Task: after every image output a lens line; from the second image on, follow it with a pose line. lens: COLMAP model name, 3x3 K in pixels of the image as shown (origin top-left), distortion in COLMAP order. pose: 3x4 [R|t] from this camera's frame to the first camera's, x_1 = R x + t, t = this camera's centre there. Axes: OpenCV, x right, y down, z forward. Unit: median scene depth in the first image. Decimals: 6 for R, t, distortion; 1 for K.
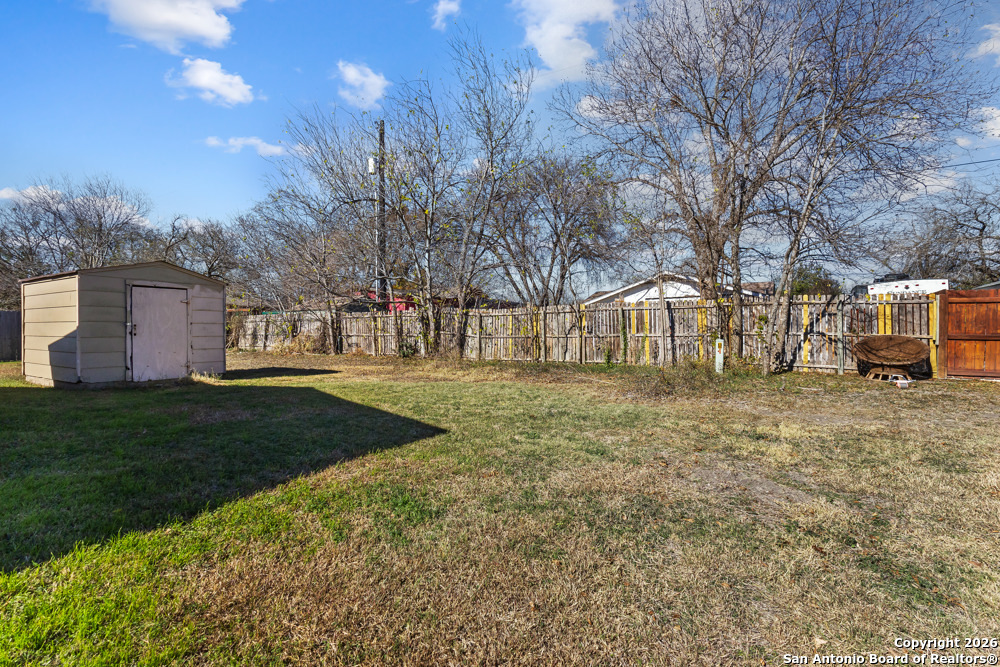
lens RADIAL K [[463.6, 0, 495.8], [0, 463.6, 333.8], [0, 0, 1]] dist [0.000957, 0.000045]
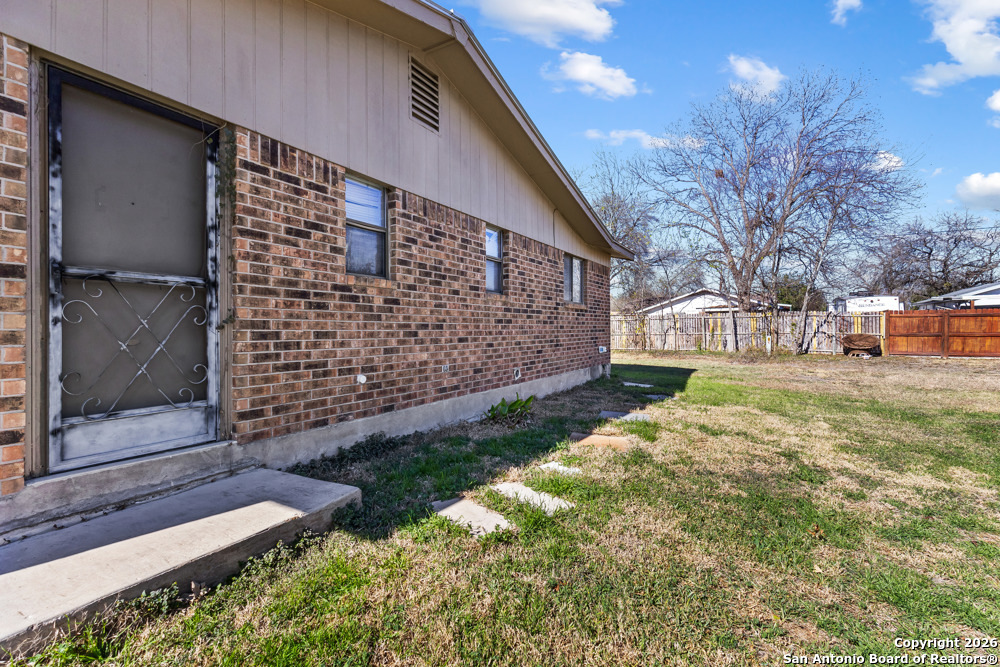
lens RADIAL K [[463.6, 0, 502.5], [0, 463.6, 335.0], [0, 0, 1]] dist [0.000957, 0.000045]
pose [[0.998927, 0.003341, 0.046183, -0.618162], [-0.003461, 0.999991, 0.002528, 0.008719], [-0.046174, -0.002685, 0.998930, -0.730686]]
